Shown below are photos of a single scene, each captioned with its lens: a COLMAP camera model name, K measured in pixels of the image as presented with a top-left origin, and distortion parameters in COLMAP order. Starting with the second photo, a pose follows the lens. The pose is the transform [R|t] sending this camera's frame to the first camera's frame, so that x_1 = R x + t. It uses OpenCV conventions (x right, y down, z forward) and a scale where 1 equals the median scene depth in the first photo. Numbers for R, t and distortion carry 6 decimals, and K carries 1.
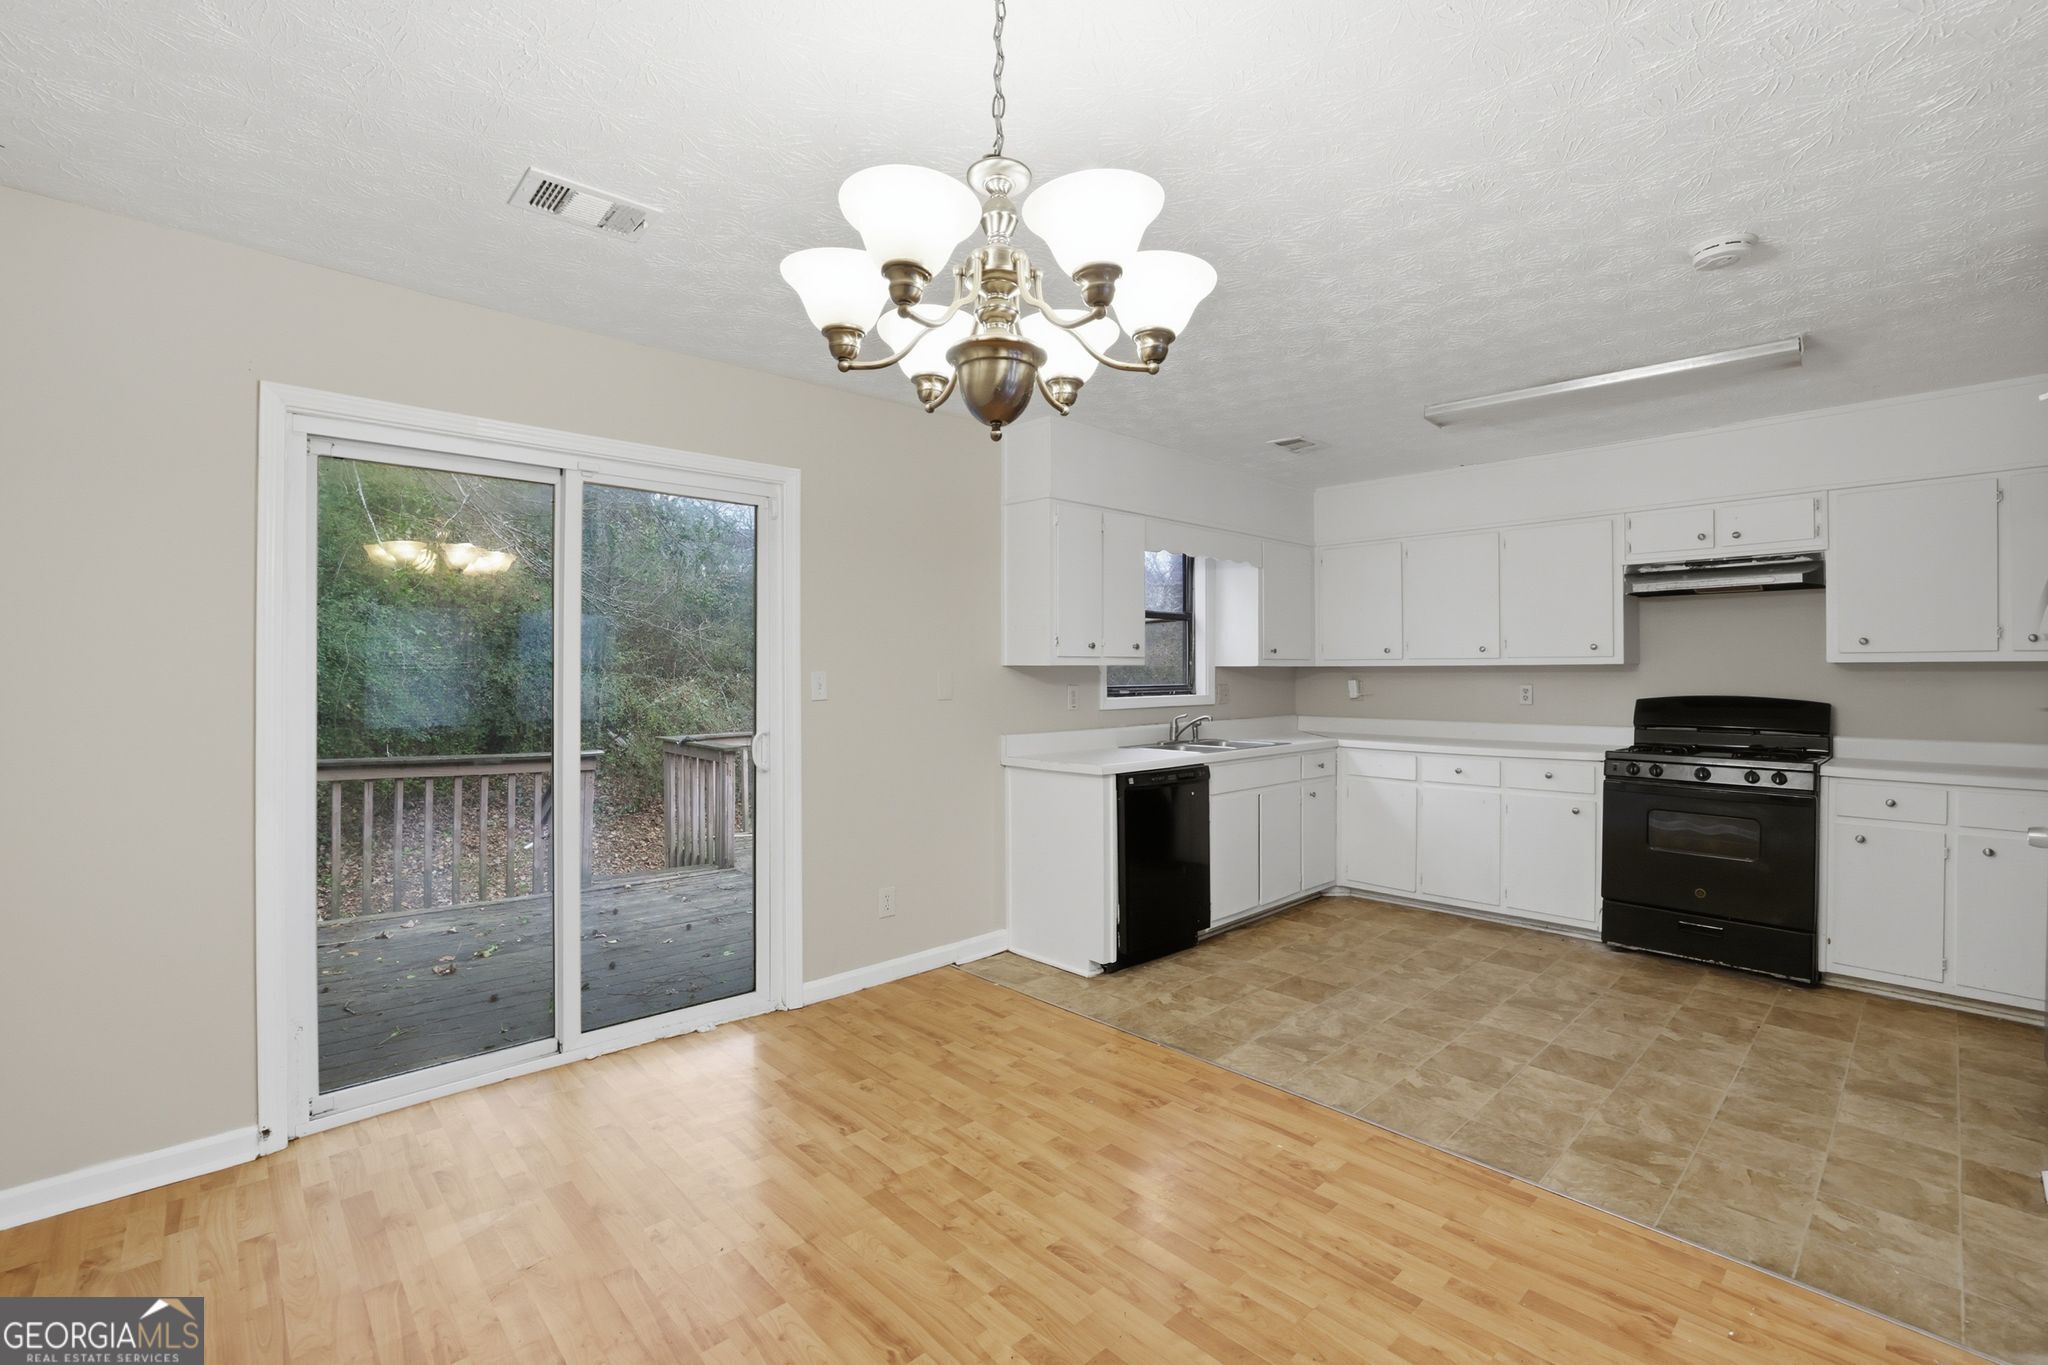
lens RADIAL K [[887.9, 0, 1010.7], [0, 887.9, 661.3], [0, 0, 1]] dist [-0.043331, 0.013343]
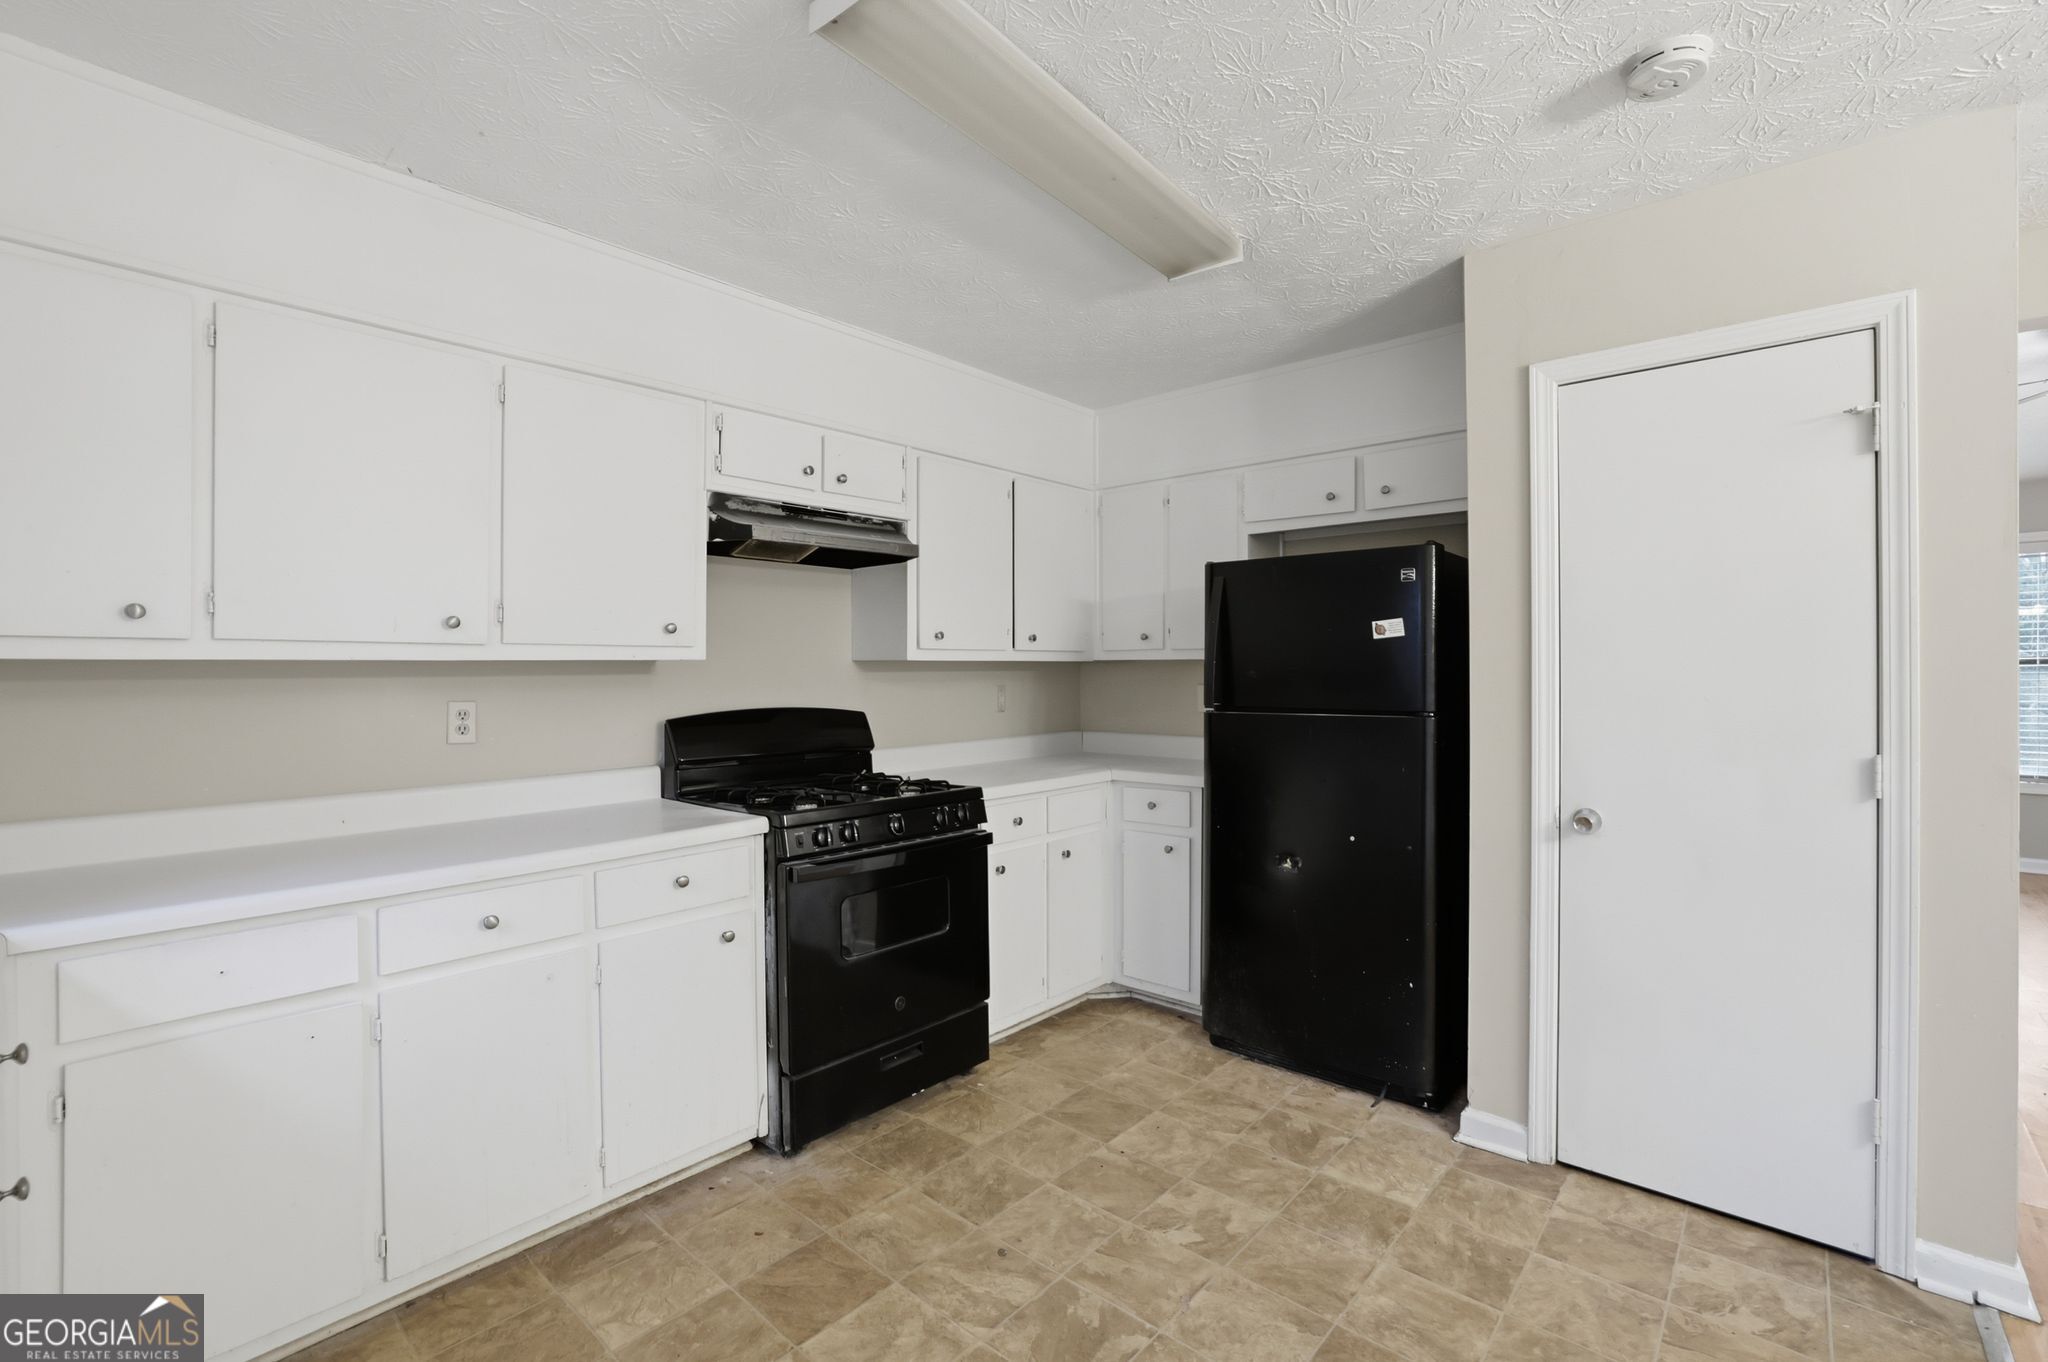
lens RADIAL K [[887.9, 0, 1030.4], [0, 887.9, 683.8], [0, 0, 1]] dist [-0.043331, 0.013343]
pose [[-0.105518, -0.013691, 0.994323, 0.107726], [-0.008606, 0.999880, 0.012855, 0.010245], [-0.994380, -0.007201, -0.105623, 0.953862]]
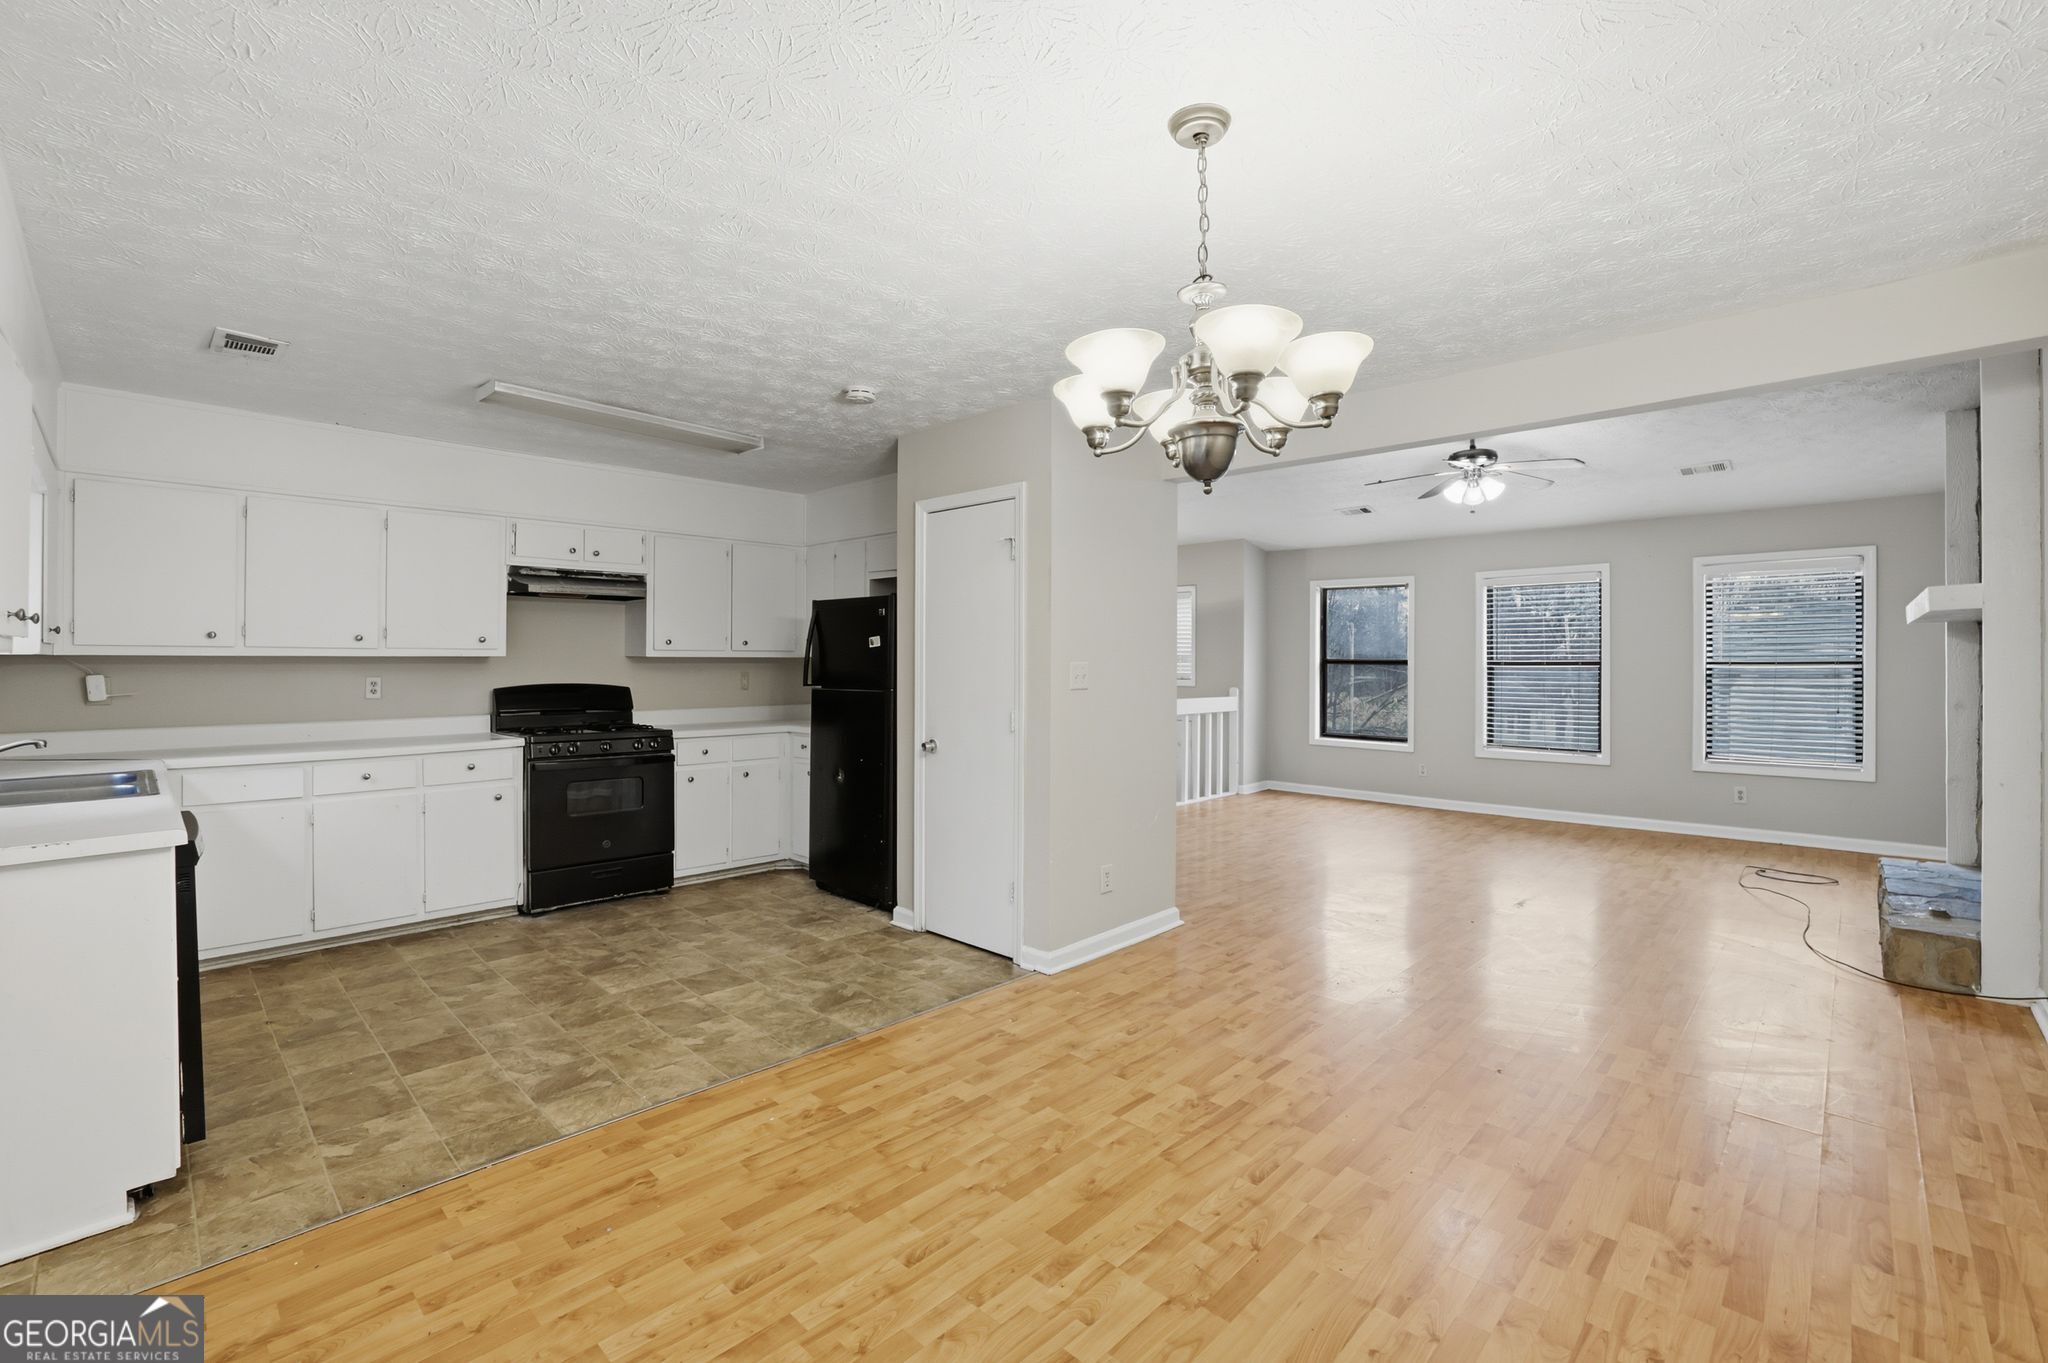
lens RADIAL K [[871.0, 0, 1028.8], [0, 871.0, 689.5], [0, 0, 1]] dist [-0.033640, 0.002039]
pose [[-0.060883, -0.030073, 0.997692, -0.450833], [-0.018990, 0.999400, 0.028966, 0.000575], [-0.997964, -0.017182, -0.061417, 0.470932]]
